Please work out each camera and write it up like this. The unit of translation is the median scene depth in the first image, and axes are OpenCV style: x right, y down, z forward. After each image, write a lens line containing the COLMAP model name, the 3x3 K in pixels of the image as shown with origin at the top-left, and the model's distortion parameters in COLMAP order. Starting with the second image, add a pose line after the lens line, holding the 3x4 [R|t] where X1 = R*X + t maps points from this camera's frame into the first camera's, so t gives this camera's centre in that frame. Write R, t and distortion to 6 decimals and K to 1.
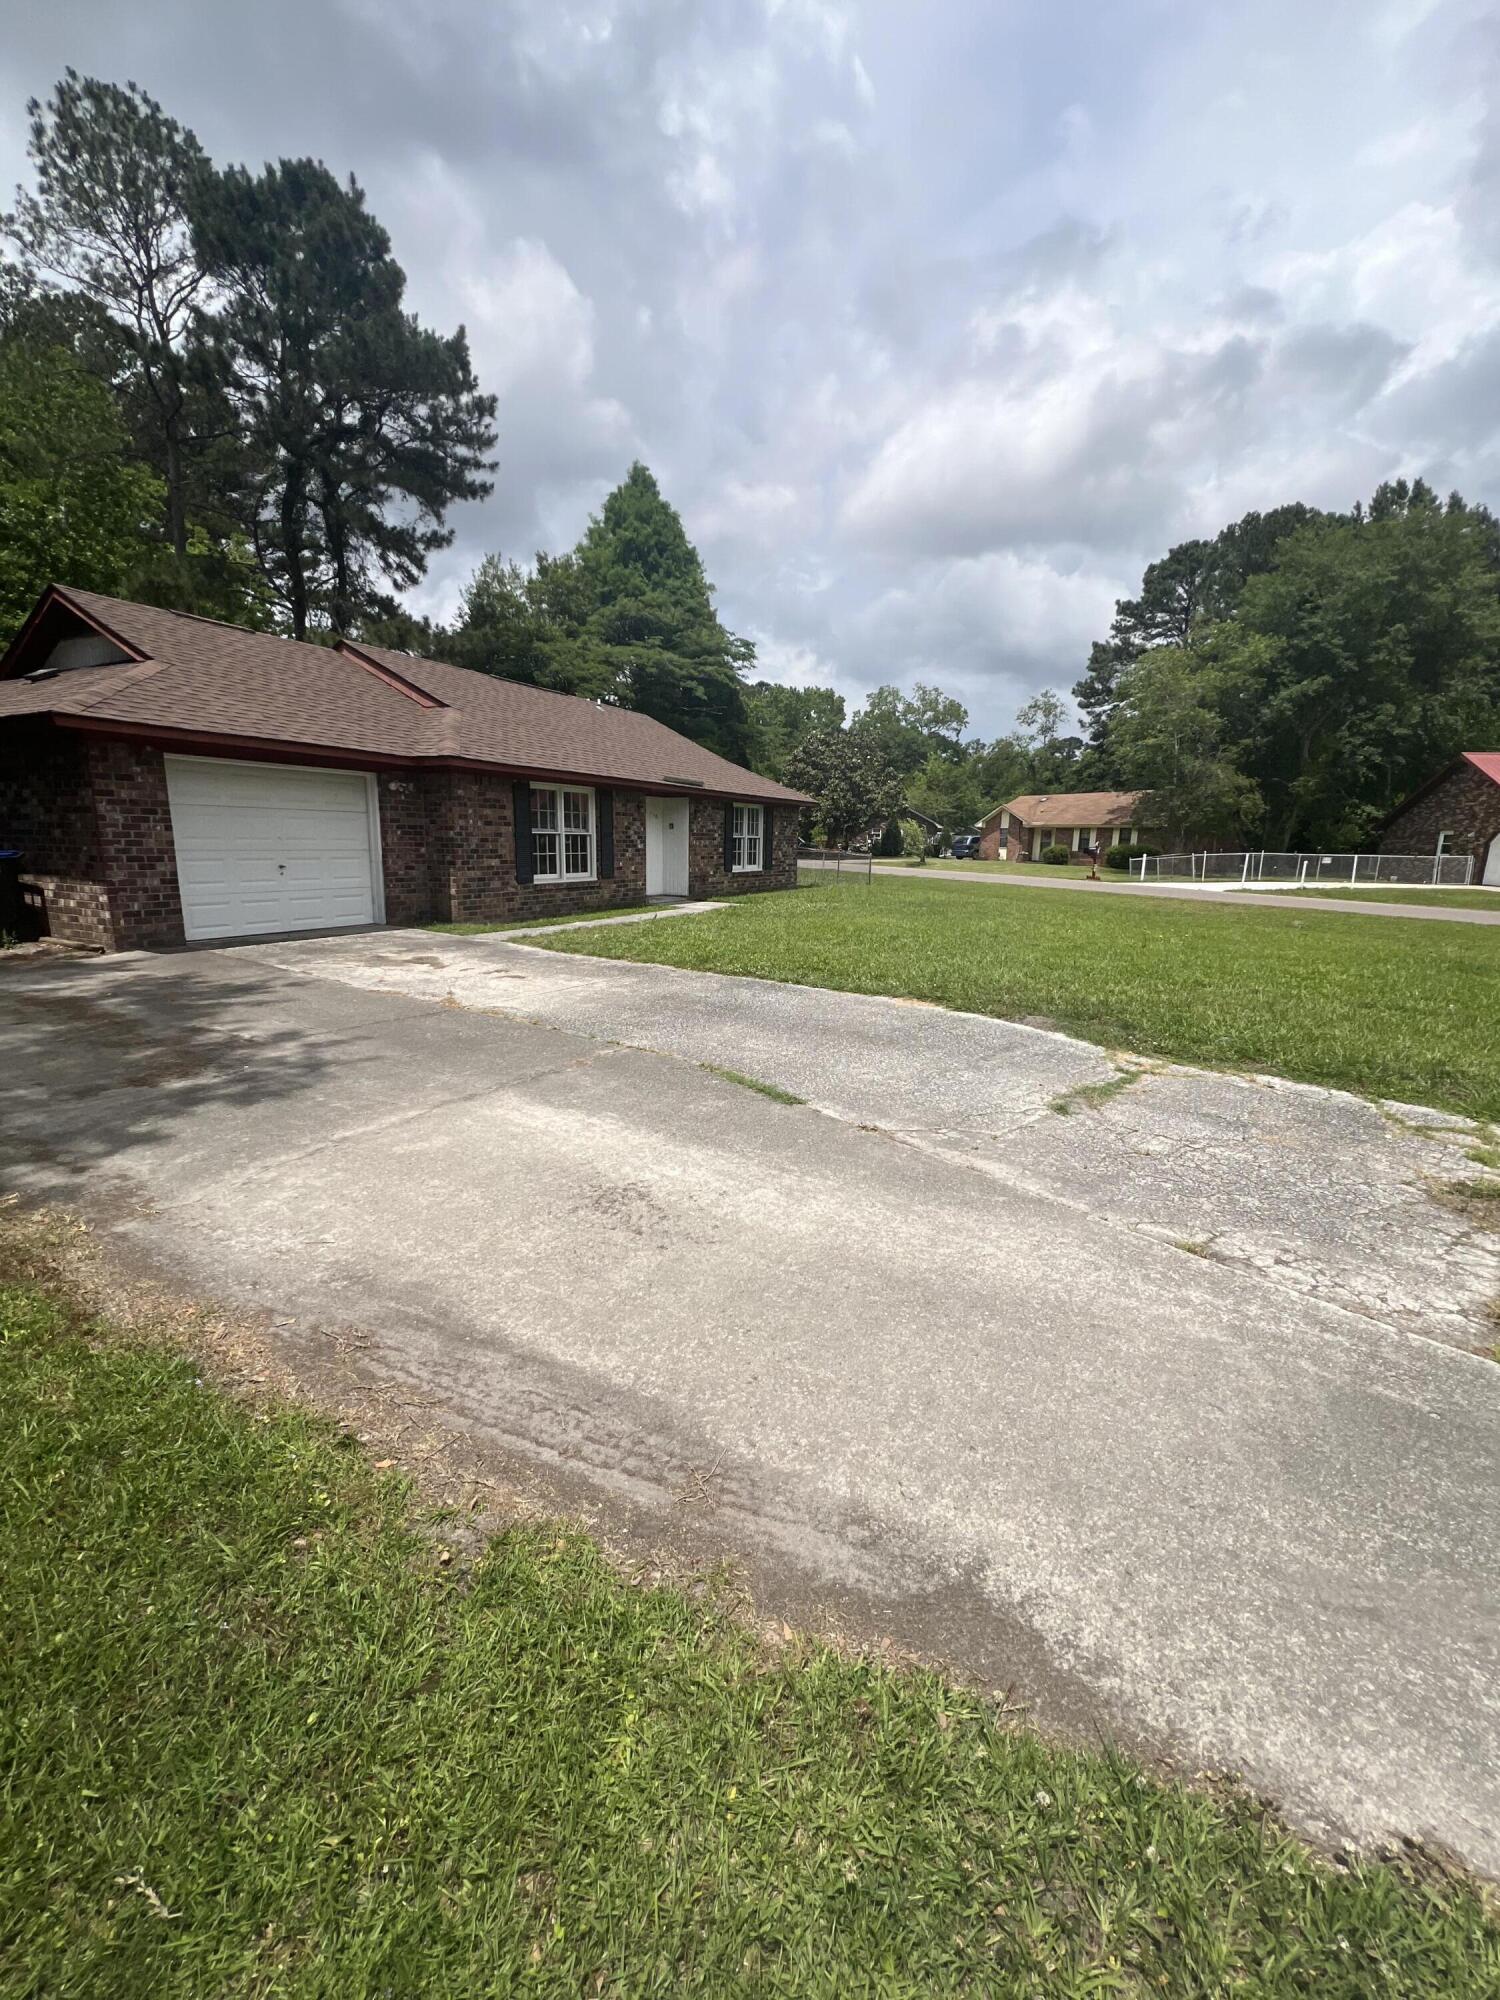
lens RADIAL K [[799.9, 0, 743.4], [0, 799.9, 1002.8], [0, 0, 1]] dist [-0.004590, 0.000605]
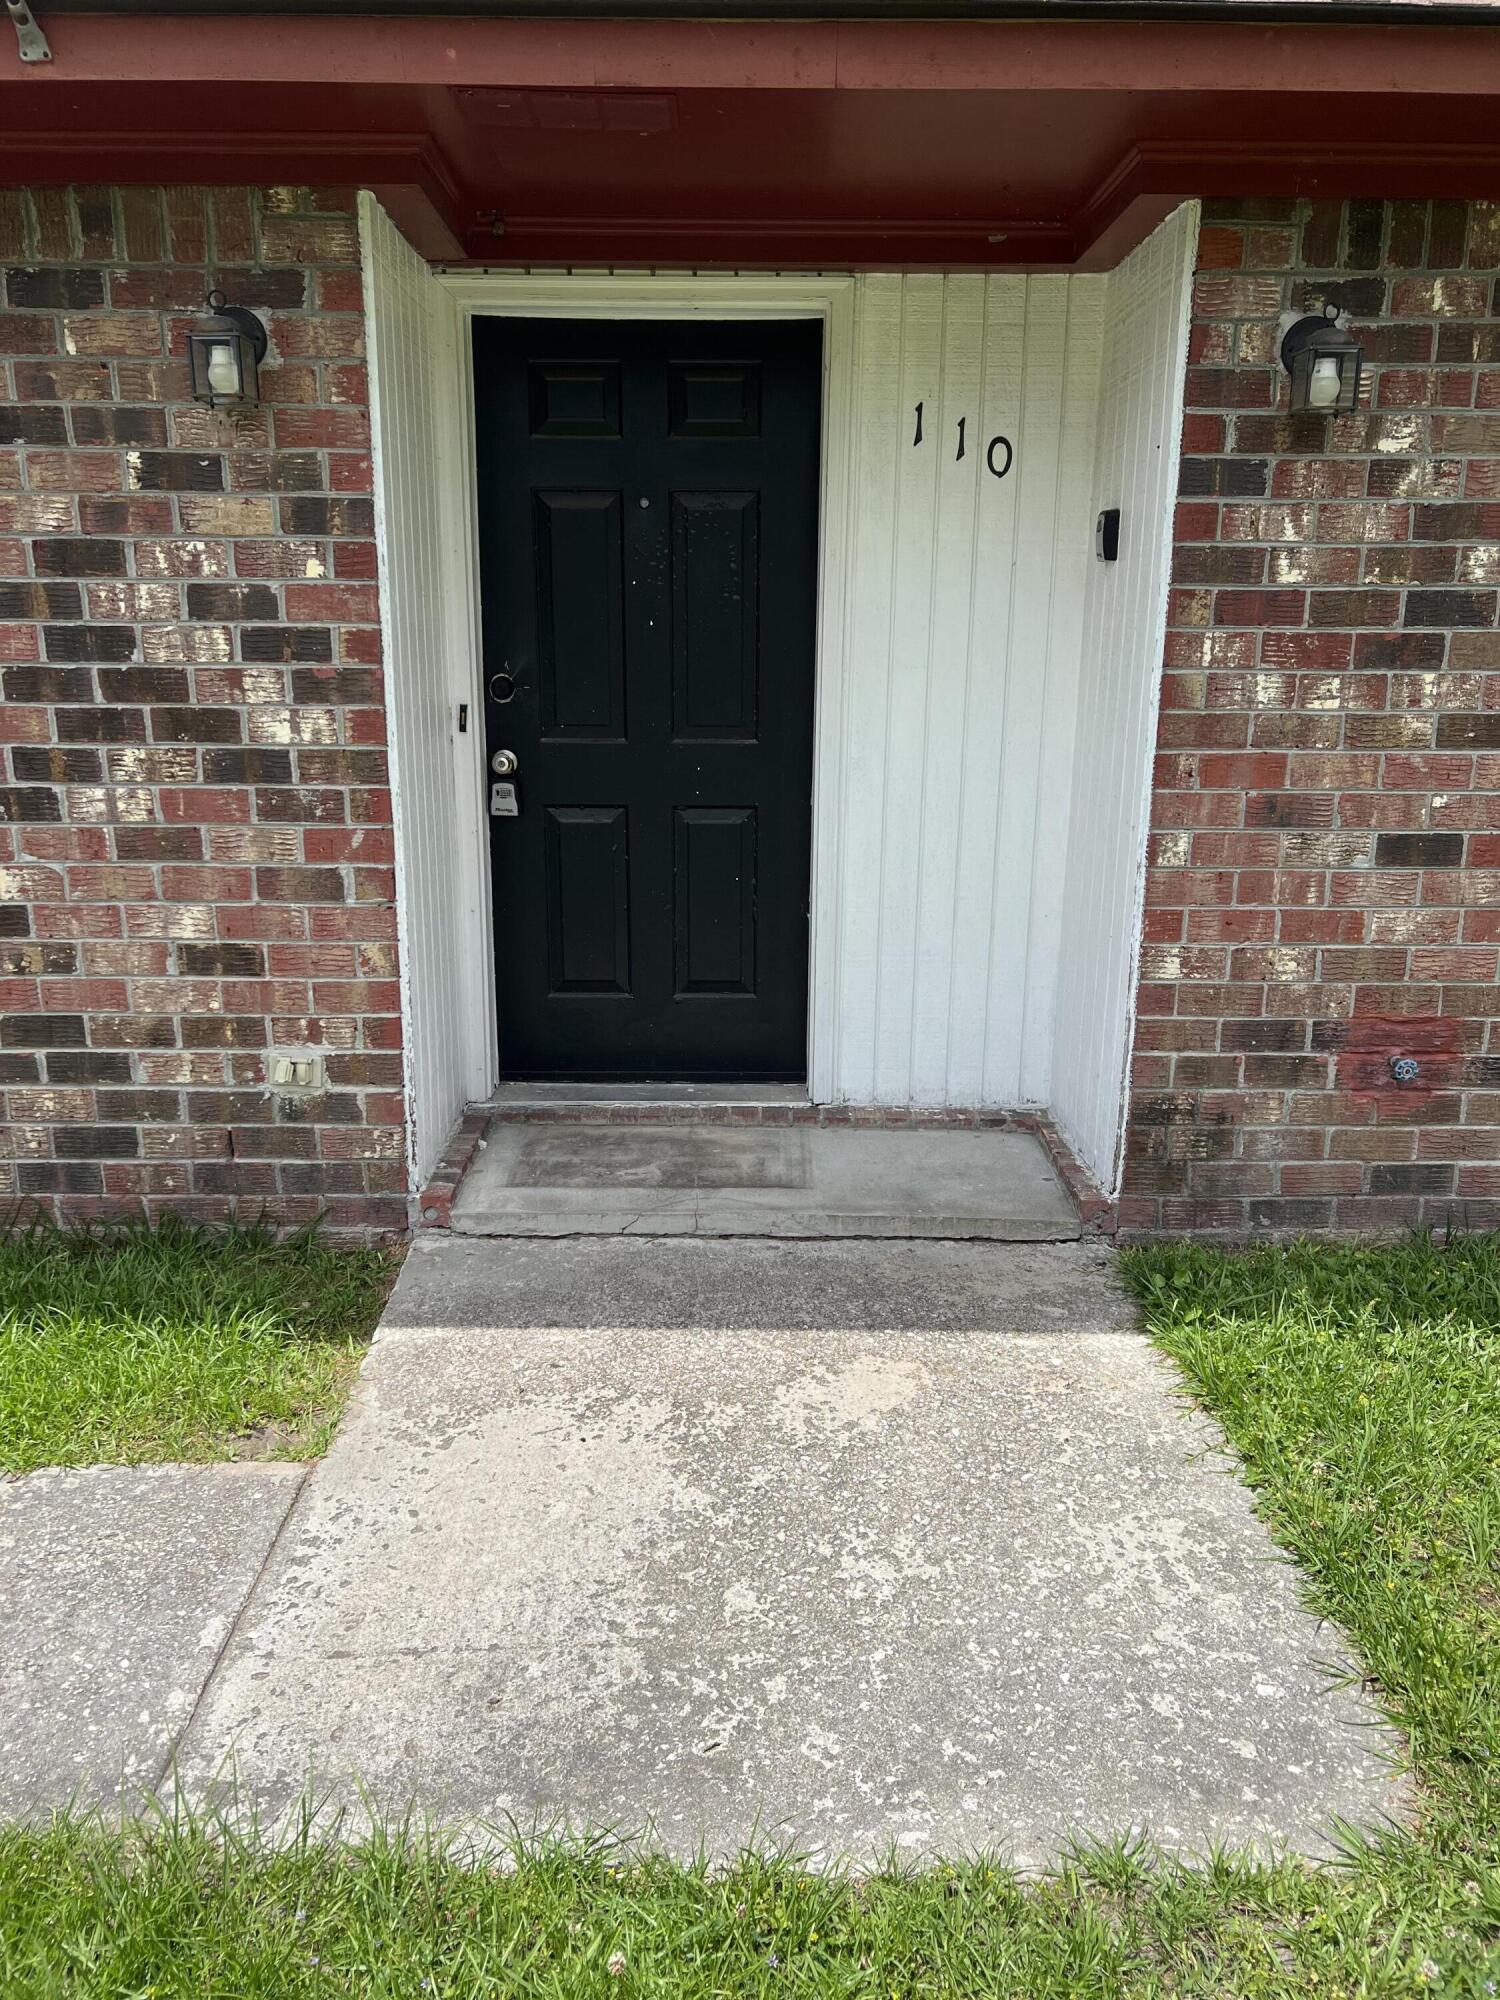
lens RADIAL K [[1525.0, 0, 737.2], [0, 1525.0, 1005.8], [0, 0, 1]] dist [0.061130, -0.031738]
pose [[0.472165, 0.203418, -0.857718, 0.051521], [-0.173494, 0.975423, 0.135827, -0.125912], [0.864268, 0.084676, 0.495853, 0.605647]]
